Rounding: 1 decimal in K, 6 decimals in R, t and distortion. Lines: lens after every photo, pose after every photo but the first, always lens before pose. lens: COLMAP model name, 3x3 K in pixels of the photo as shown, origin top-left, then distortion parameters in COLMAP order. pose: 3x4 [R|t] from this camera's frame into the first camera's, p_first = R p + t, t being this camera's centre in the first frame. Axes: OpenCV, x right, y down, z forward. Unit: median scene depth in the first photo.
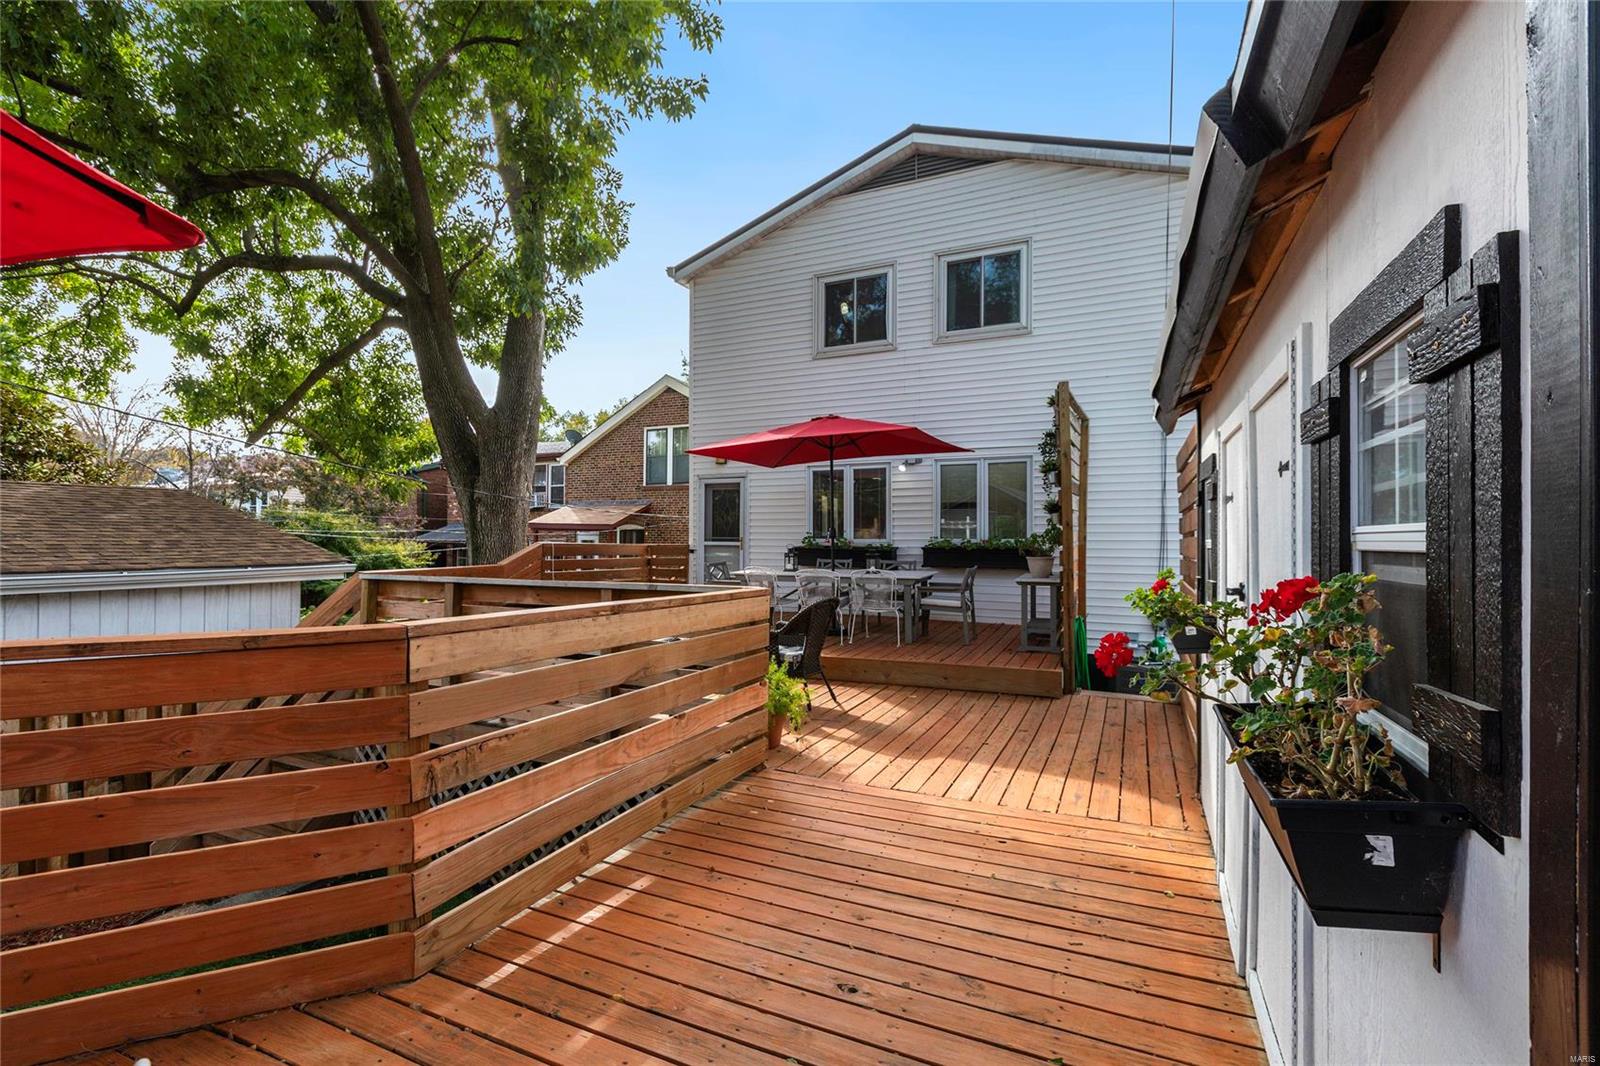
lens RADIAL K [[732.5, 0, 800.0], [0, 732.5, 533.0], [0, 0, 1]] dist [0.001070, 0.000960]
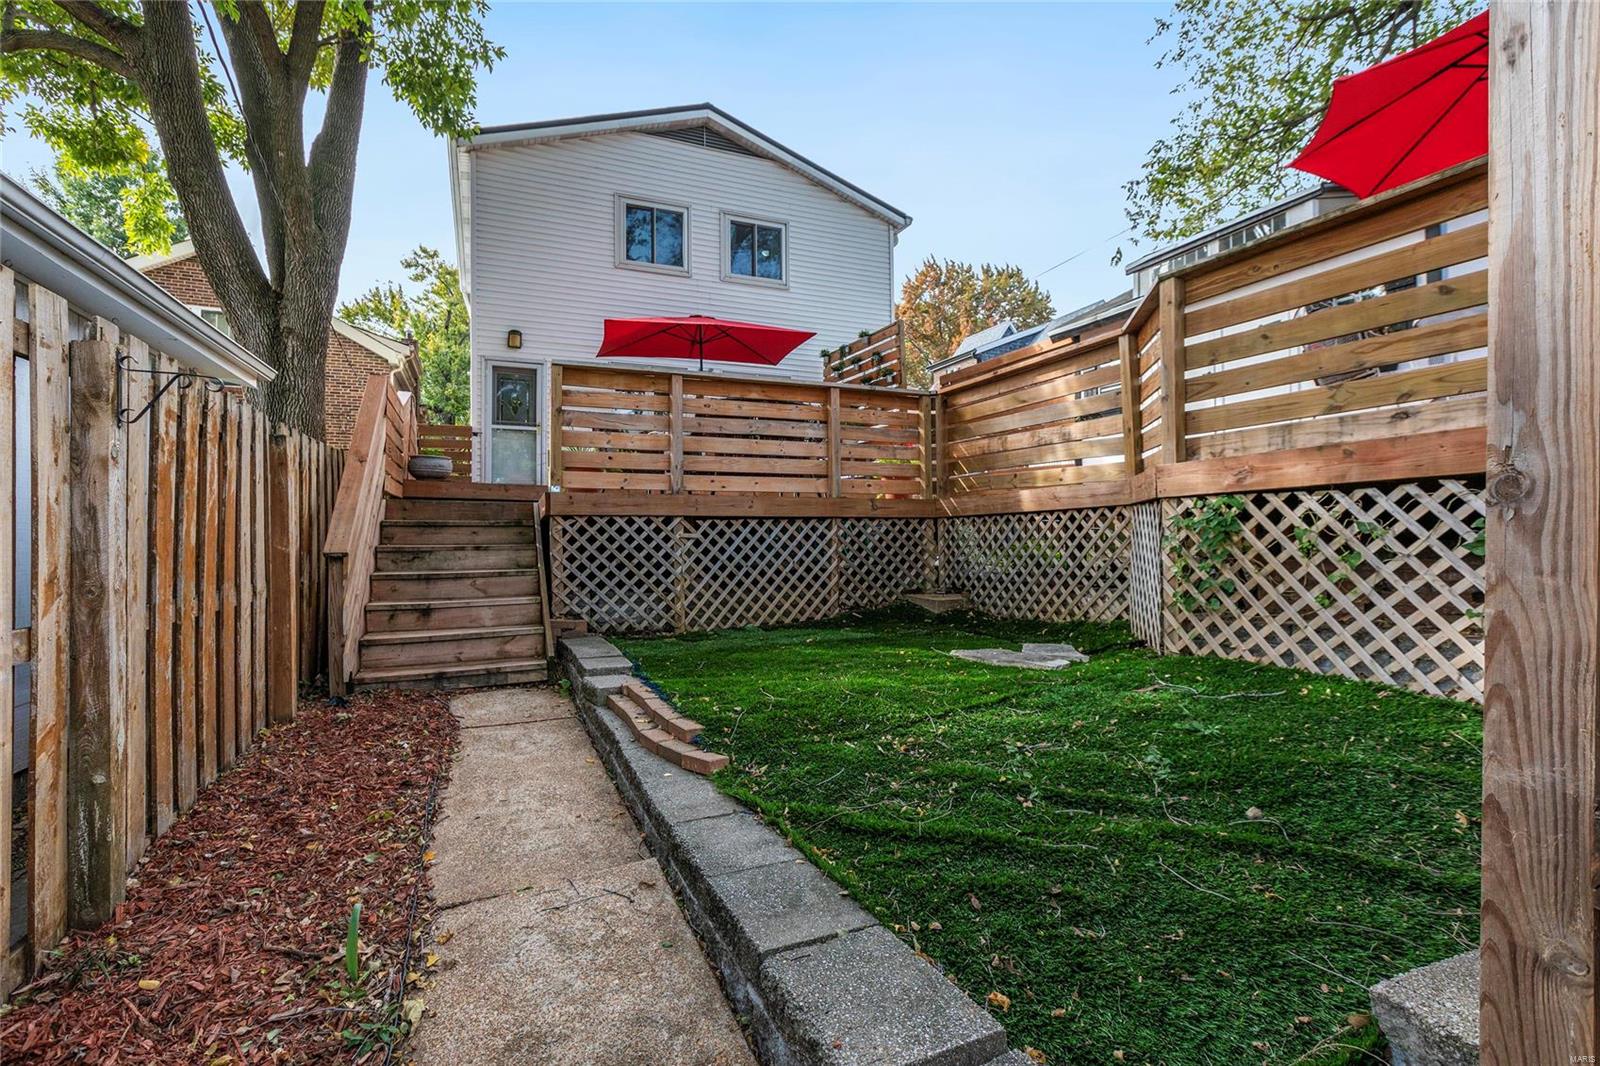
lens RADIAL K [[732.5, 0, 800.0], [0, 732.5, 533.0], [0, 0, 1]] dist [0.001070, 0.000960]
pose [[0.652114, -0.005889, 0.758098, -0.690797], [0.003311, 0.999982, 0.004920, 0.174944], [-0.758114, -0.000699, 0.652122, 0.056445]]
